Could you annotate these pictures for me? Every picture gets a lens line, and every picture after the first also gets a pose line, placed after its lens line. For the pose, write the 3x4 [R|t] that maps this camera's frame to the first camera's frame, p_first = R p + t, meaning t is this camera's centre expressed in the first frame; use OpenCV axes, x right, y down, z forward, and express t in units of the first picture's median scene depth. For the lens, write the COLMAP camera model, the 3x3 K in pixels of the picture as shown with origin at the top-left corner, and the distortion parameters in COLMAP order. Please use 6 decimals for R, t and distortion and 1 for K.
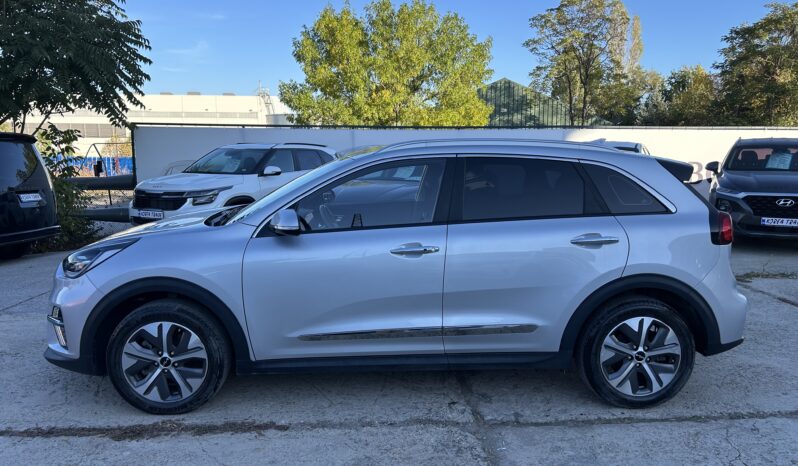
lens RADIAL K [[593.4, 0, 406.6], [0, 593.4, 250.0], [0, 0, 1]] dist [0.051915, -0.063688]
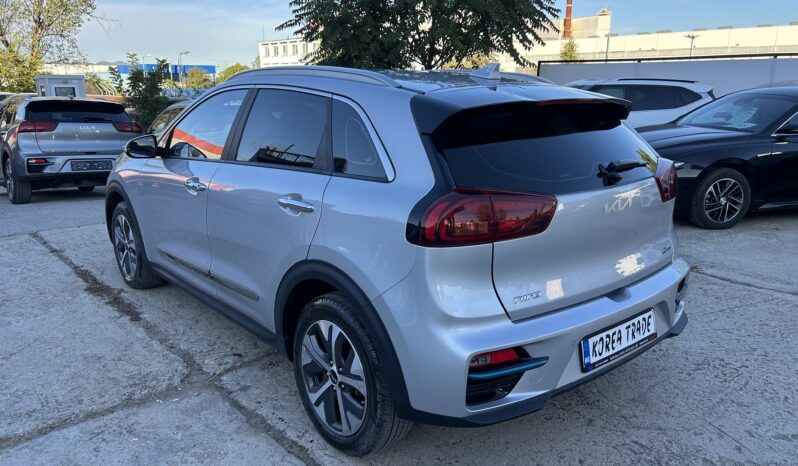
lens RADIAL K [[602.5, 0, 399.0], [0, 602.5, 233.0], [0, 0, 1]] dist [0.049366, -0.060647]
pose [[0.615937, 0.185805, -0.765571, 0.973527], [-0.134776, 0.982314, 0.129977, -0.095147], [0.776182, 0.023123, 0.630085, 0.614944]]
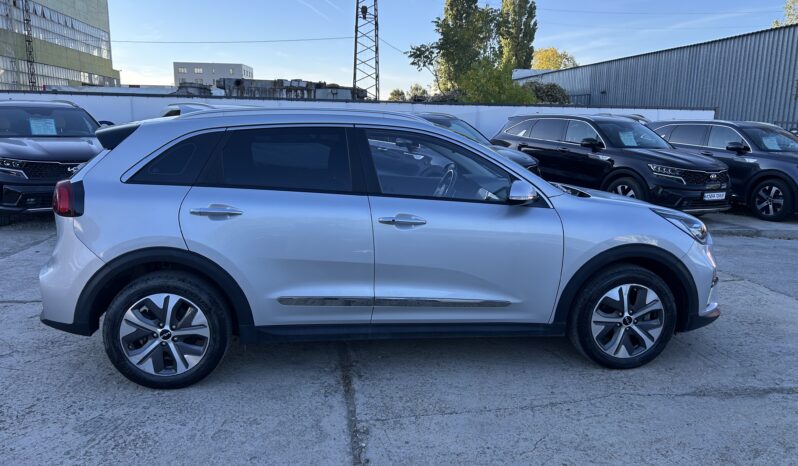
lens RADIAL K [[593.4, 0, 406.6], [0, 593.4, 250.0], [0, 0, 1]] dist [0.051915, -0.063688]
pose [[-0.994799, -0.000535, -0.101860, 0.088219], [-0.038213, 0.928914, 0.368317, -0.406437], [0.094422, 0.370294, -0.924103, 2.405360]]
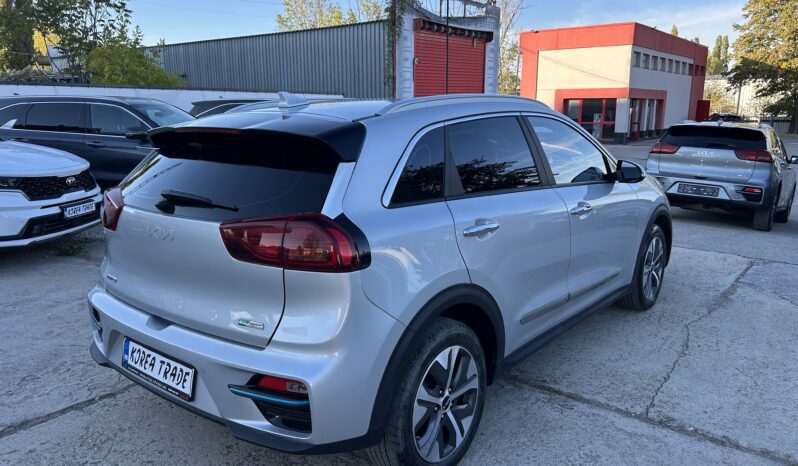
lens RADIAL K [[600.6, 0, 395.0], [0, 600.6, 236.4], [0, 0, 1]] dist [0.011124, -0.001286]
pose [[-0.659840, 0.154321, -0.735388, 0.921431], [-0.124407, 0.942739, 0.309461, -0.312826], [0.741035, 0.295683, -0.602858, 1.855031]]
